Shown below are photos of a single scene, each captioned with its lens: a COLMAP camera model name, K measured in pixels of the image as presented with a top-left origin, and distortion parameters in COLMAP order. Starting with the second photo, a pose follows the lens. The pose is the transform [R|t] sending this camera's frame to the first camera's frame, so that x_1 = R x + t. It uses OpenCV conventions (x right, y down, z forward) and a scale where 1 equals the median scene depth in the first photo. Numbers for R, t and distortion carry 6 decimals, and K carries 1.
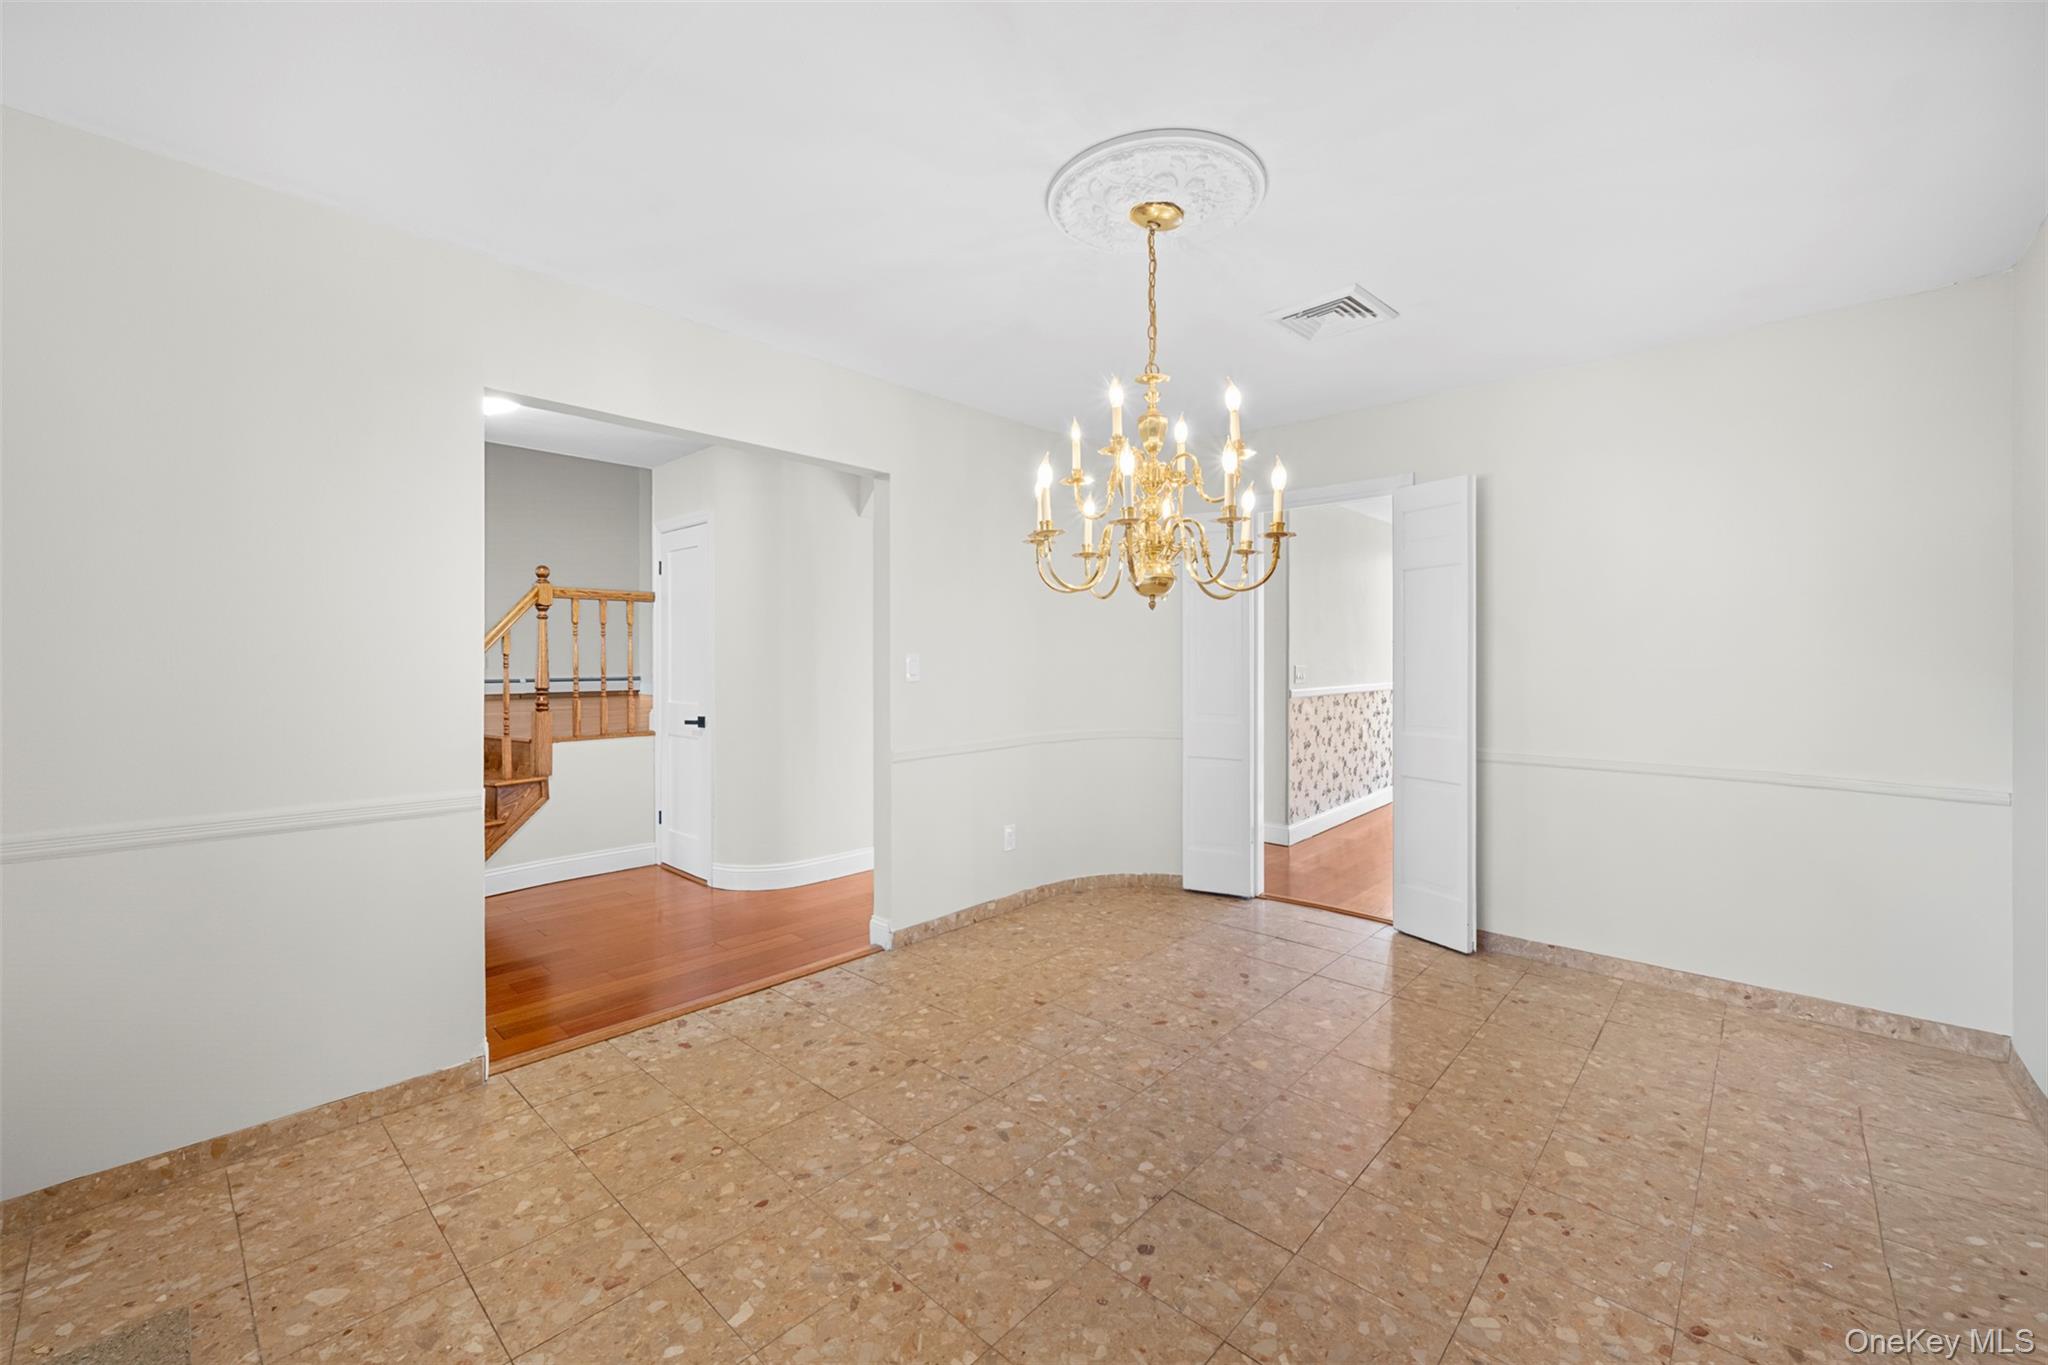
lens RADIAL K [[837.8, 0, 1022.7], [0, 837.8, 663.1], [0, 0, 1]] dist [0.001122, -0.000848]
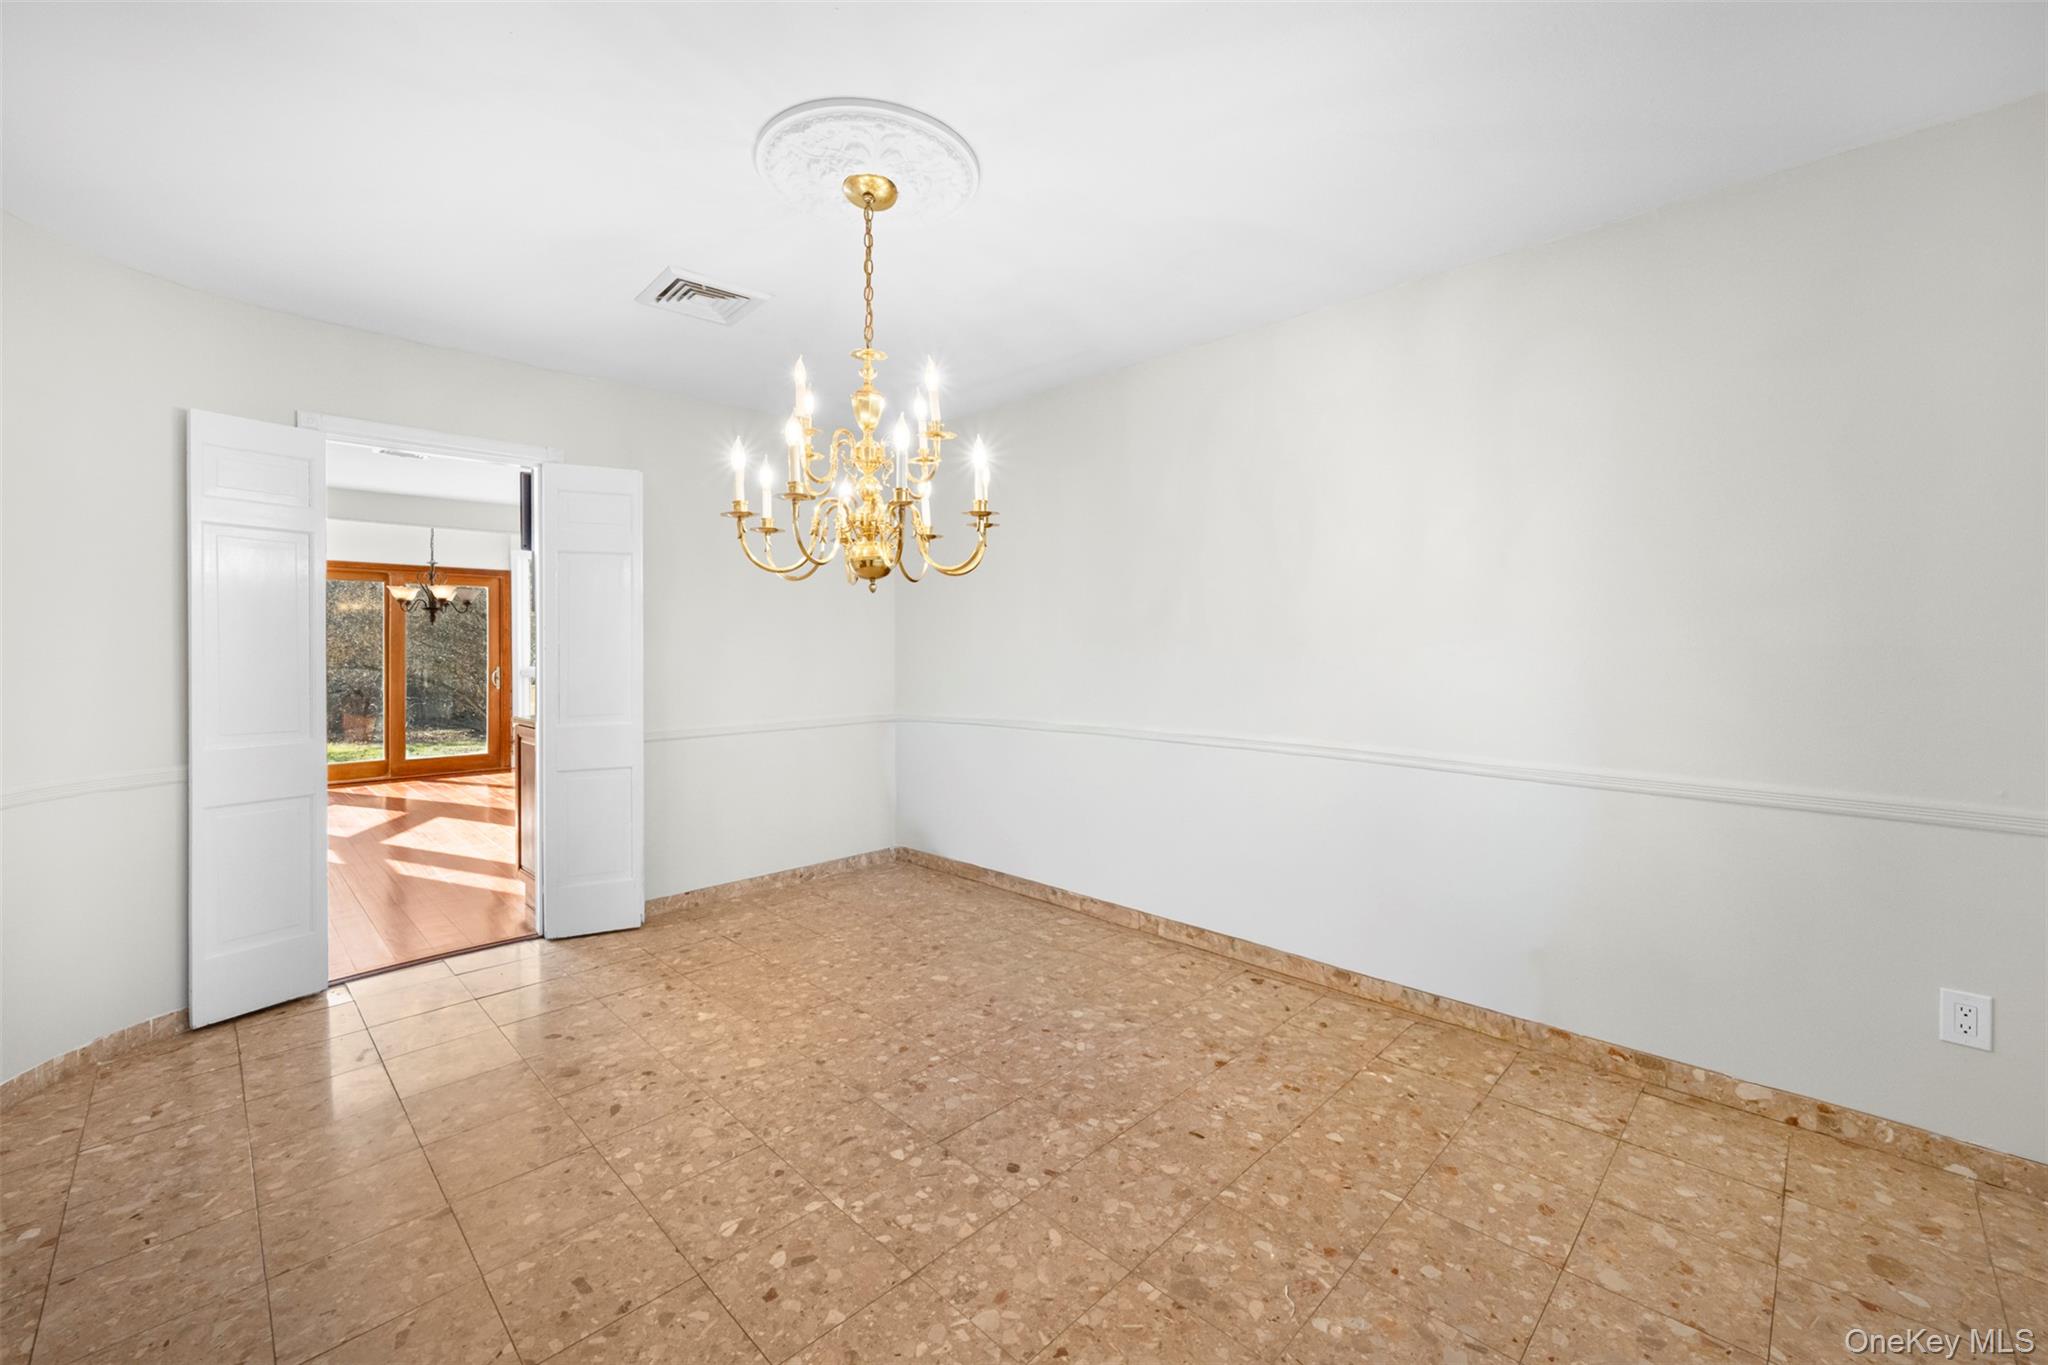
lens RADIAL K [[837.8, 0, 1017.9], [0, 837.8, 651.0], [0, 0, 1]] dist [0.001122, -0.000848]
pose [[0.023316, -0.006900, 0.999704, -0.707594], [0.011805, 0.999908, 0.006626, -0.000079], [-0.999658, 0.011647, 0.023395, 0.699815]]
